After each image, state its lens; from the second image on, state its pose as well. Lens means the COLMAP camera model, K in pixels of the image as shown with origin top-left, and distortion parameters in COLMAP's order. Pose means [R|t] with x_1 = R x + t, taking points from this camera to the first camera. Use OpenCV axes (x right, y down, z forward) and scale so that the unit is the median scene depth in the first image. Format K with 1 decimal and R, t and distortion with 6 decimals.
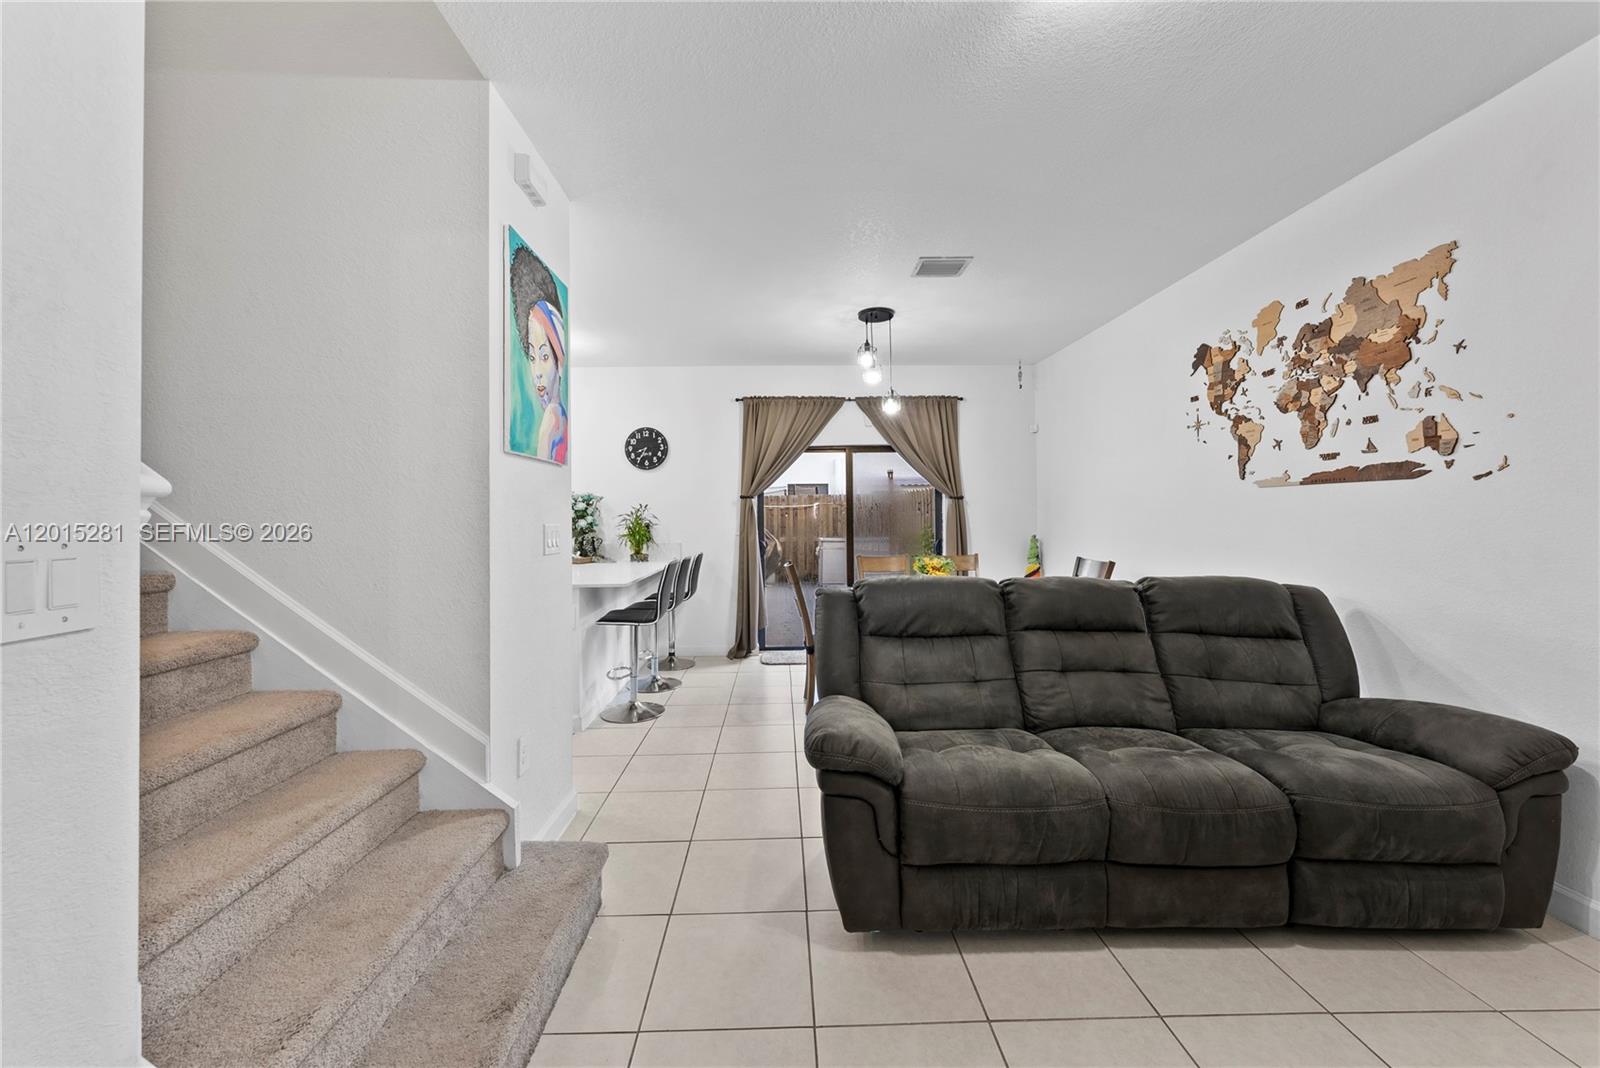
lens RADIAL K [[597.3, 0, 790.0], [0, 597.3, 506.5], [0, 0, 1]] dist [-0.002623, 0.000159]
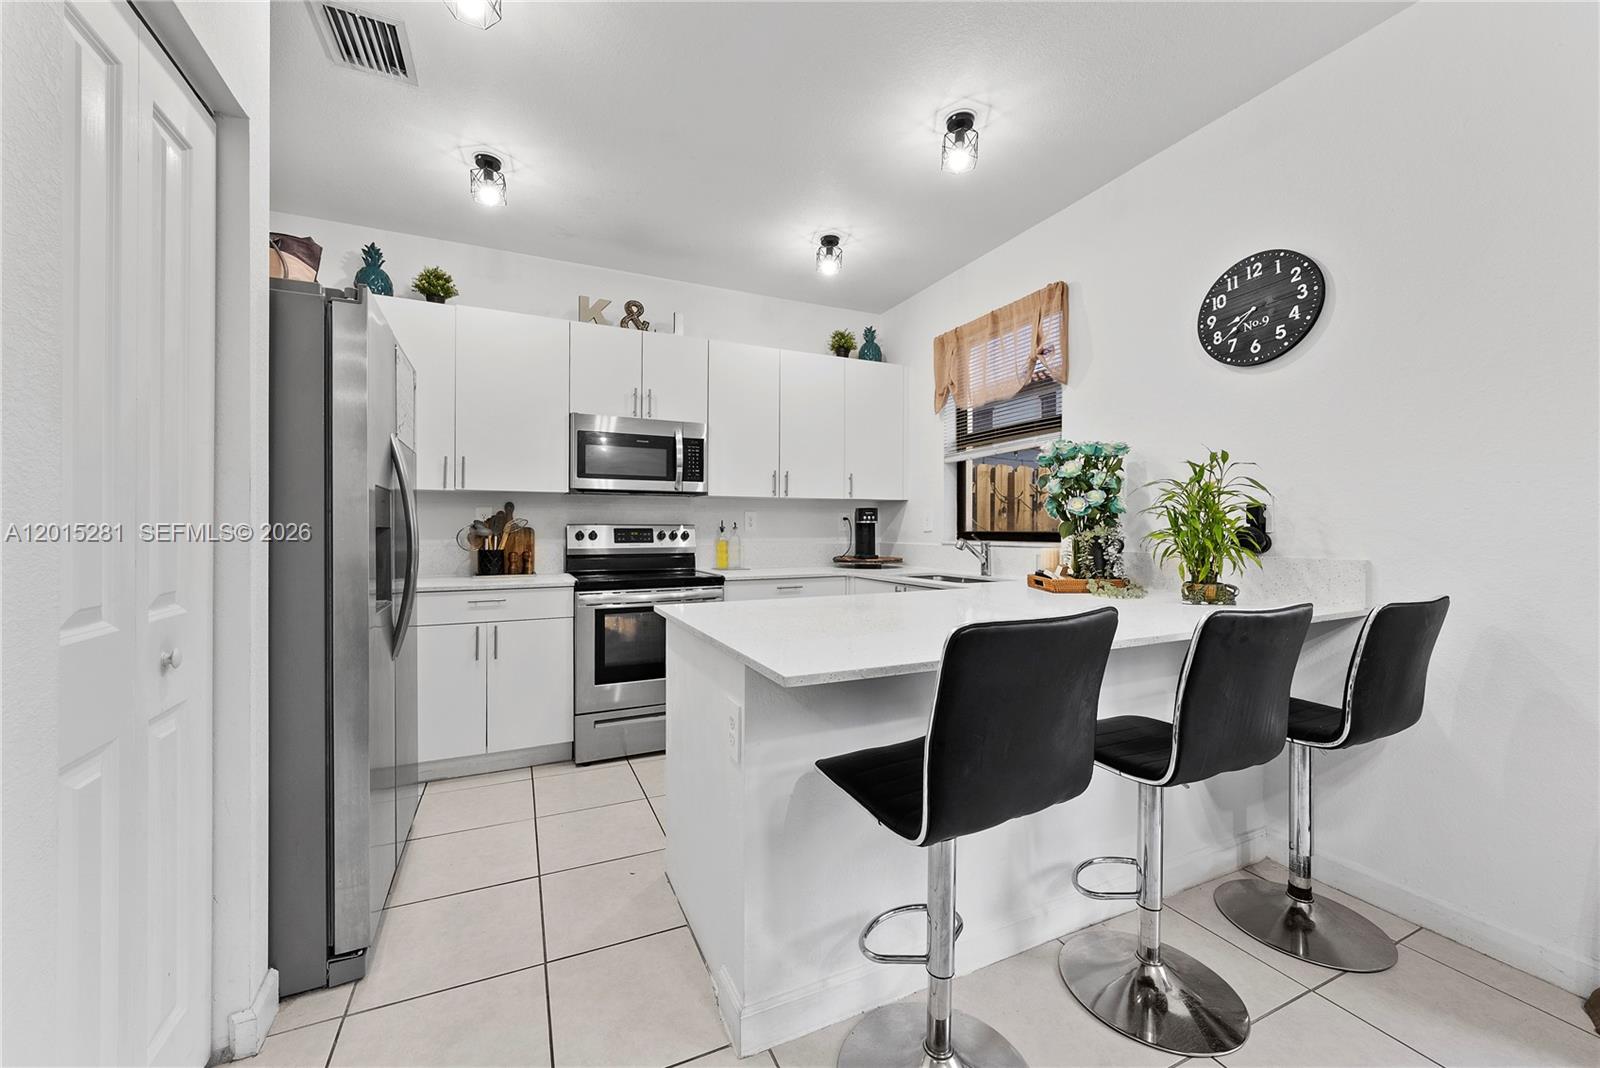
lens RADIAL K [[609.5, 0, 792.0], [0, 609.5, 528.6], [0, 0, 1]] dist [-0.003856, -0.000245]
pose [[0.402178, 0.010362, -0.915503, -0.004904], [0.009997, 0.999827, 0.015708, 0.067029], [0.915507, -0.015470, 0.402005, 1.122701]]
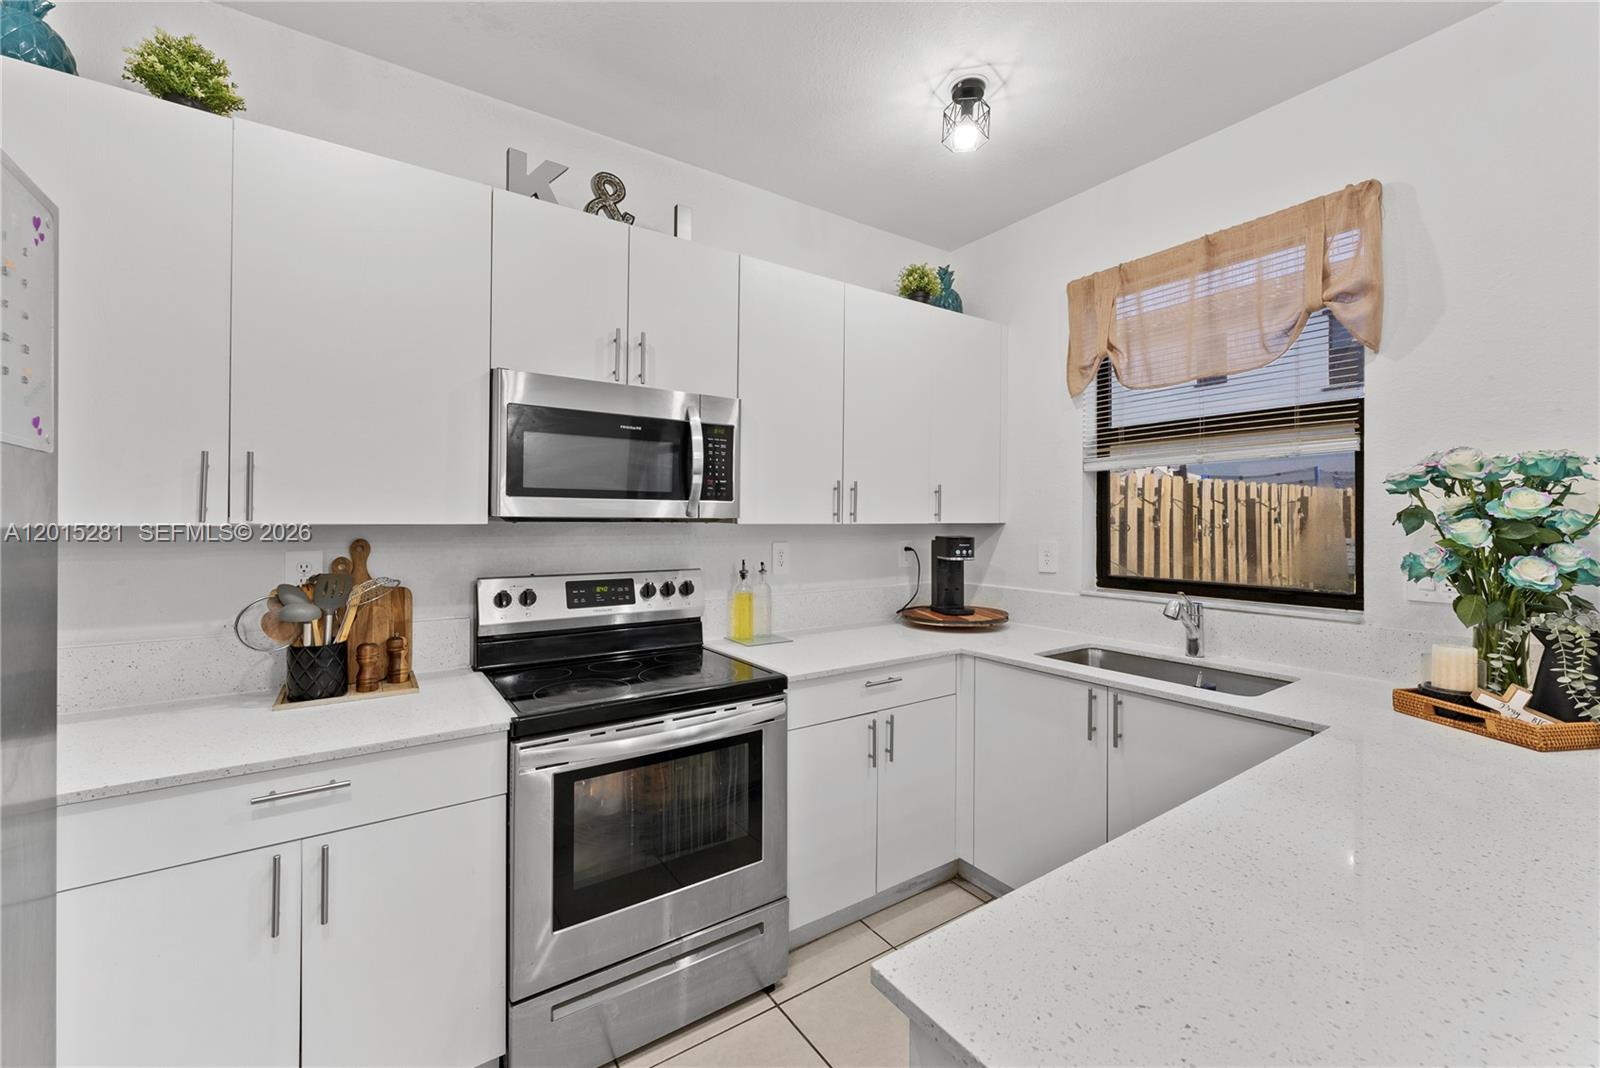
lens RADIAL K [[638.8, 0, 795.0], [0, 638.8, 515.8], [0, 0, 1]] dist [-0.001904, -0.000023]
pose [[0.549187, 0.007077, -0.835669, -0.547017], [0.004880, 0.999920, 0.011674, -0.000377], [0.835685, -0.010489, 0.549109, 1.109749]]
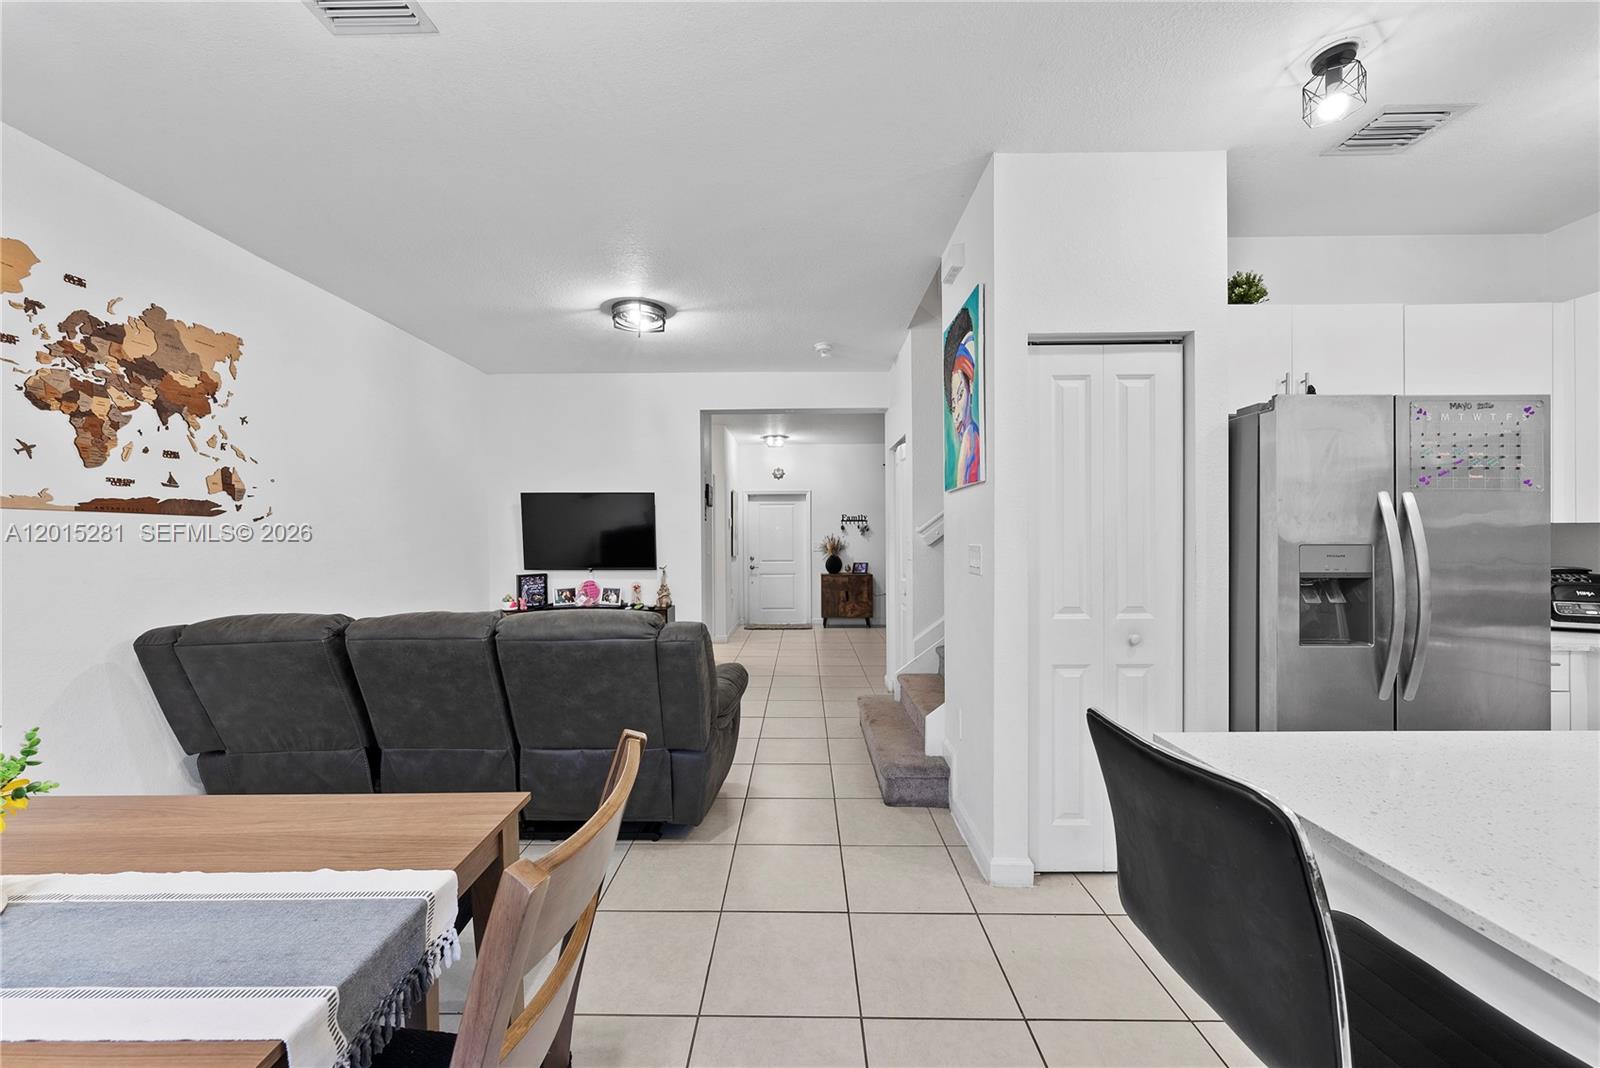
lens RADIAL K [[583.4, 0, 795.6], [0, 583.4, 542.1], [0, 0, 1]] dist [-0.001493, -0.000020]
pose [[-0.999335, 0.015144, 0.033162, -0.108161], [0.014768, 0.999824, -0.011568, 0.027372], [-0.033331, -0.011071, -0.999383, 1.701103]]
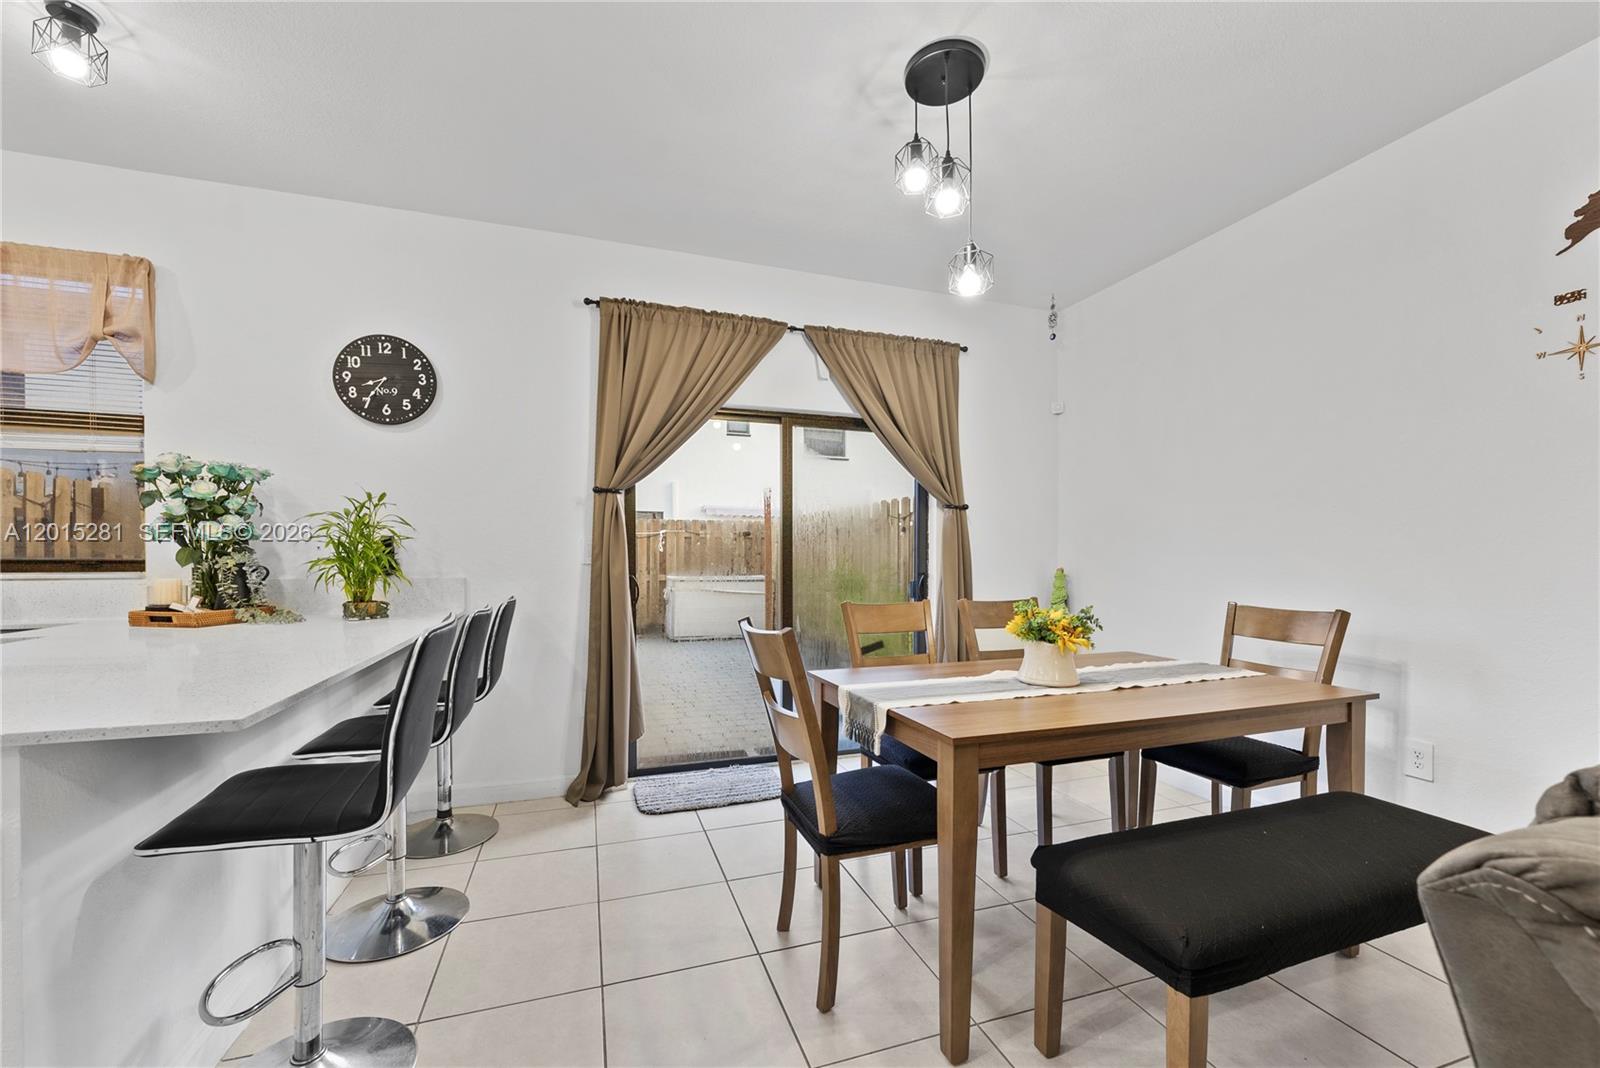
lens RADIAL K [[624.9, 0, 786.7], [0, 624.9, 565.8], [0, 0, 1]] dist [-0.003272, -0.000330]
pose [[0.954916, 0.009445, 0.296726, -0.161445], [-0.018322, 0.999463, 0.027149, 0.062105], [-0.296311, -0.031362, 0.954577, 0.841741]]
